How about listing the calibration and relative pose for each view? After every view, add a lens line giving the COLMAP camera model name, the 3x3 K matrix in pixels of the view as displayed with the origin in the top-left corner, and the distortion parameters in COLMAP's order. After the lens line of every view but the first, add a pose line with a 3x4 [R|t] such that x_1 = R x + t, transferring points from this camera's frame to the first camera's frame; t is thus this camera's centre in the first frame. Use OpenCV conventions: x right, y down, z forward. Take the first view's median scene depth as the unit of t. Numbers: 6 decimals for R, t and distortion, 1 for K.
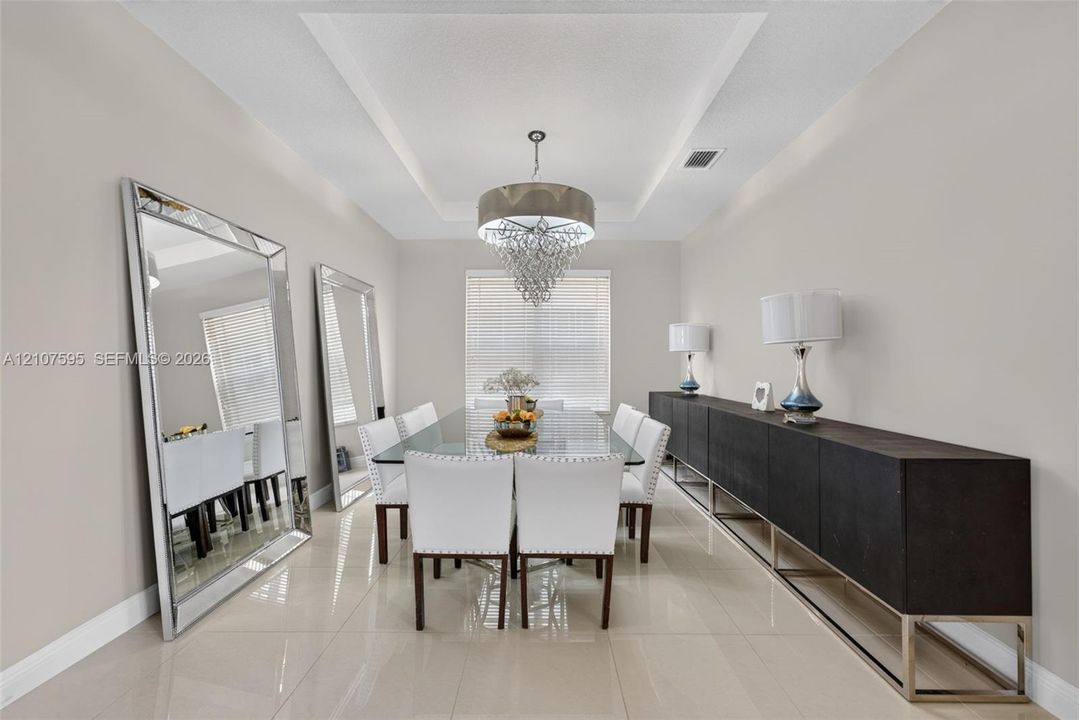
lens RADIAL K [[474.0, 0, 543.7], [0, 474.0, 358.0], [0, 0, 1]] dist [0.000242, 0.000243]
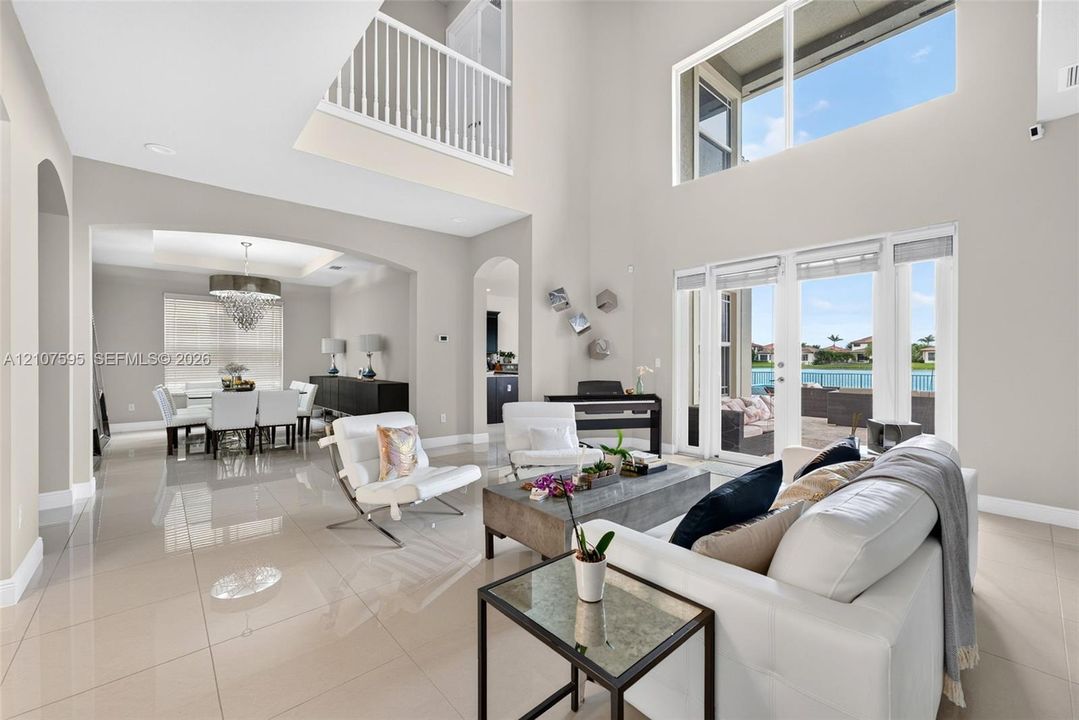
lens RADIAL K [[474.0, 0, 543.7], [0, 474.0, 358.0], [0, 0, 1]] dist [0.000242, 0.000243]
pose [[0.781995, -0.002505, 0.623280, -0.282389], [-0.003896, 0.999953, 0.008908, -0.018508], [-0.623272, -0.009394, 0.781948, -1.327535]]
